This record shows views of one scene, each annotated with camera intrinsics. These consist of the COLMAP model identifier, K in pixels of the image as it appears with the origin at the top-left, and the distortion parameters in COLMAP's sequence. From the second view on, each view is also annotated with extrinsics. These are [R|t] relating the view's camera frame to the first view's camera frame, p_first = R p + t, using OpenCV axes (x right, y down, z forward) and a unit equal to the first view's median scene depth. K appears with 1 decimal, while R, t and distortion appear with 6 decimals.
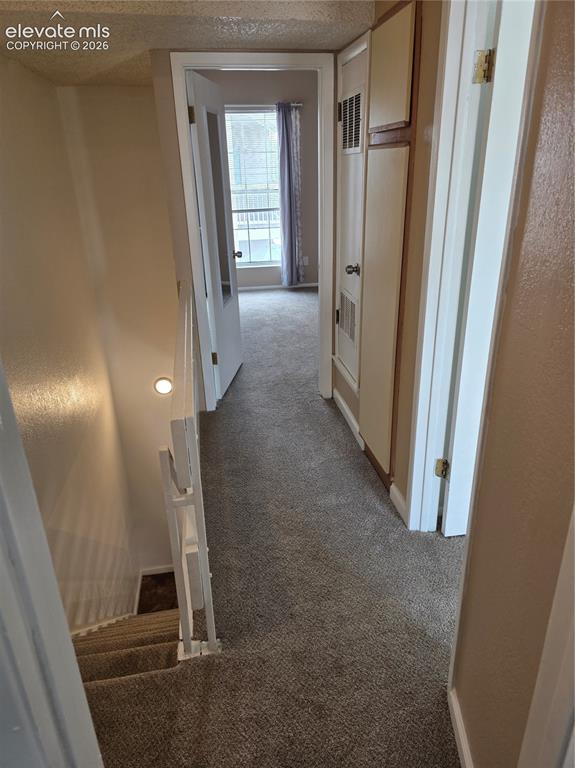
lens RADIAL K [[520.8, 0, 287.5], [0, 520.8, 384.0], [0, 0, 1]] dist [0.053245, -0.059479]
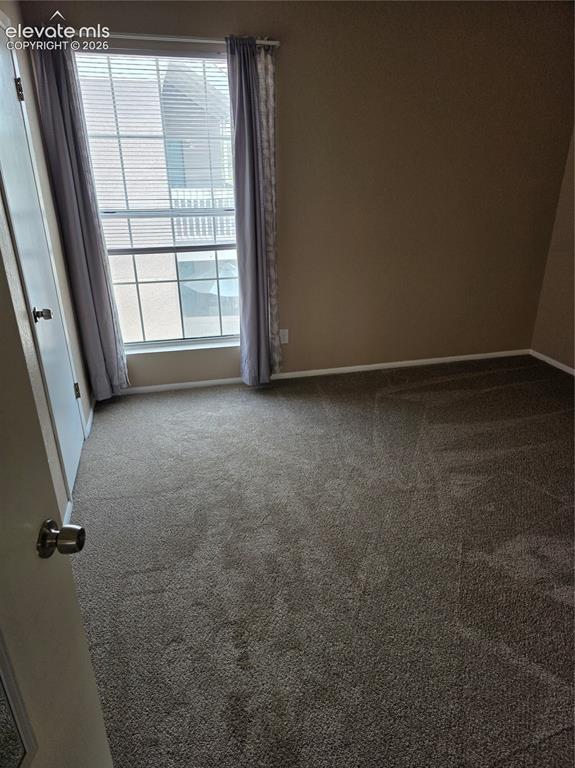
lens RADIAL K [[520.8, 0, 287.5], [0, 520.8, 384.0], [0, 0, 1]] dist [0.053245, -0.059479]
pose [[0.996595, -0.012664, 0.081478, -0.008238], [0.015884, 0.999113, -0.038992, -0.180048], [-0.080912, 0.040153, 0.995912, 0.489947]]
